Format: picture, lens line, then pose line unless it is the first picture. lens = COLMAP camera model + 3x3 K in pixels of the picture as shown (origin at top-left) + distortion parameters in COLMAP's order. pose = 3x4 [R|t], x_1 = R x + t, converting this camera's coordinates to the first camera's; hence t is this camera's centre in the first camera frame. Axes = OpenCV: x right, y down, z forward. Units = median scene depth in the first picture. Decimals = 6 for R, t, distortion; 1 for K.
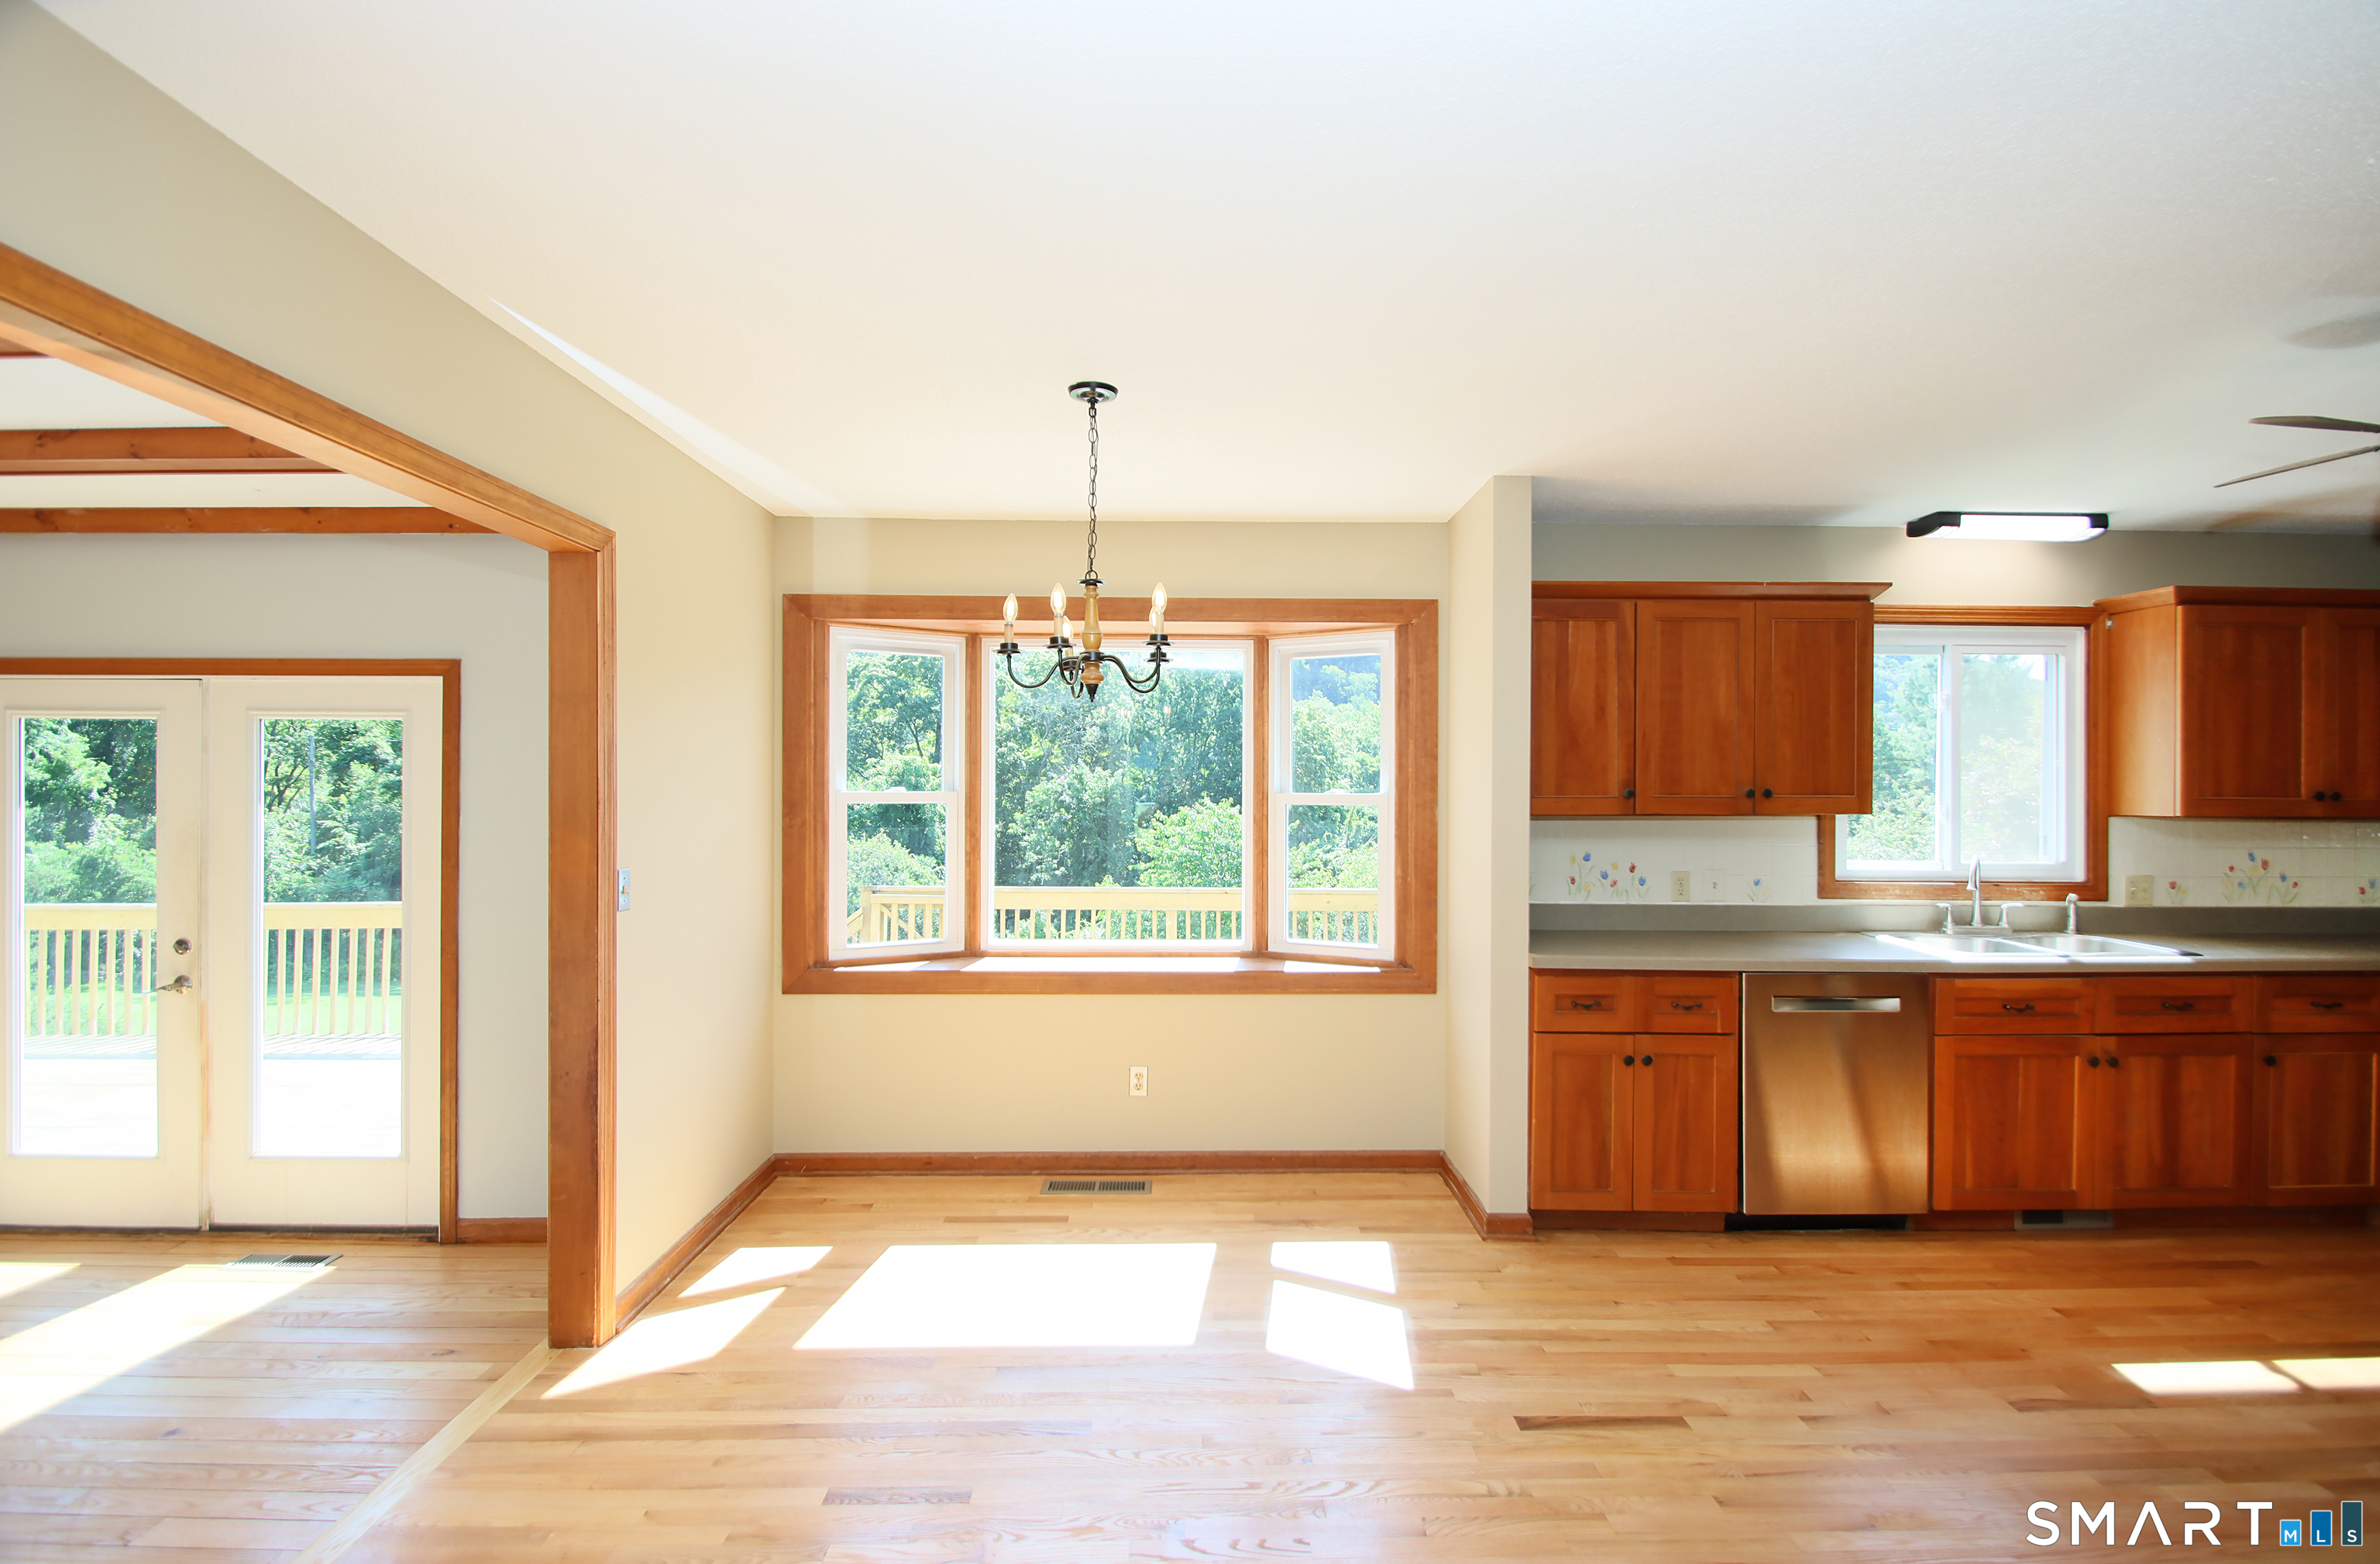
lens RADIAL K [[1106.0, 0, 1201.4], [0, 1106.0, 786.4], [0, 0, 1]] dist [0.016120, -0.017673]
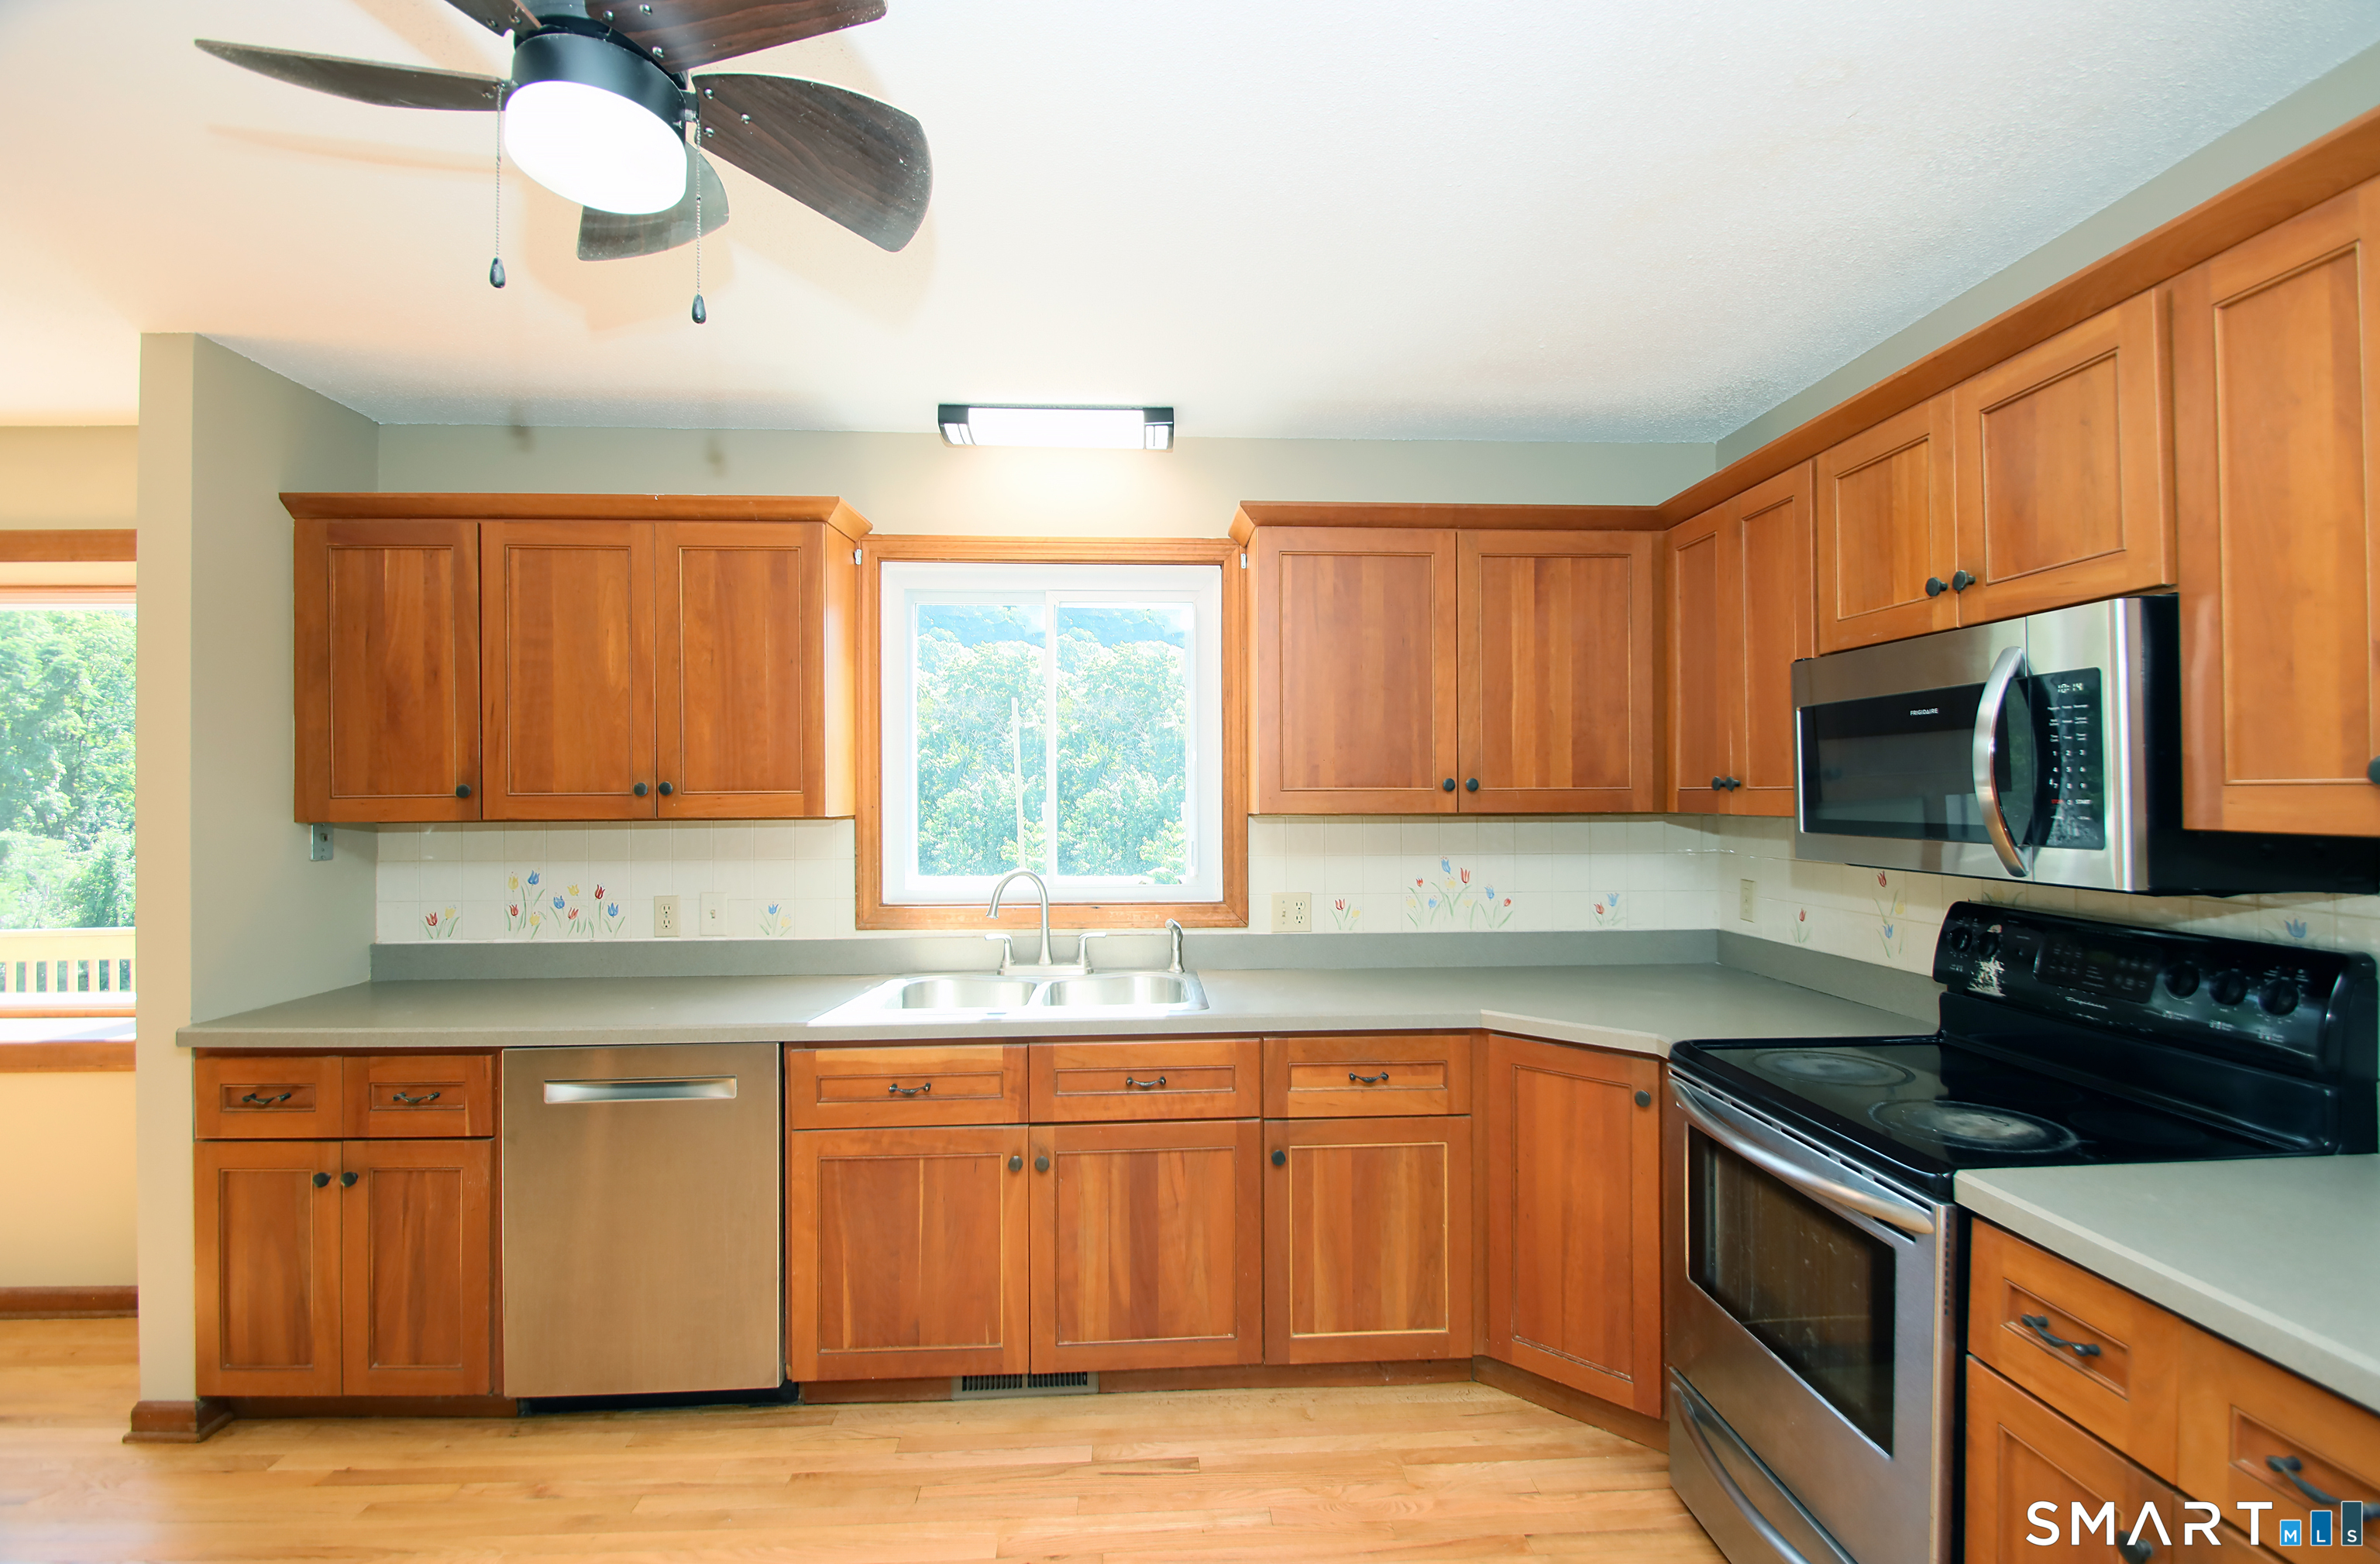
lens RADIAL K [[1112.6, 0, 1199.5], [0, 1112.6, 794.6], [0, 0, 1]] dist [0.016863, -0.012874]
pose [[0.999417, -0.010976, 0.032330, 0.764679], [0.010891, 0.999937, 0.002784, 0.010760], [-0.032358, -0.002430, 0.999473, 0.245280]]
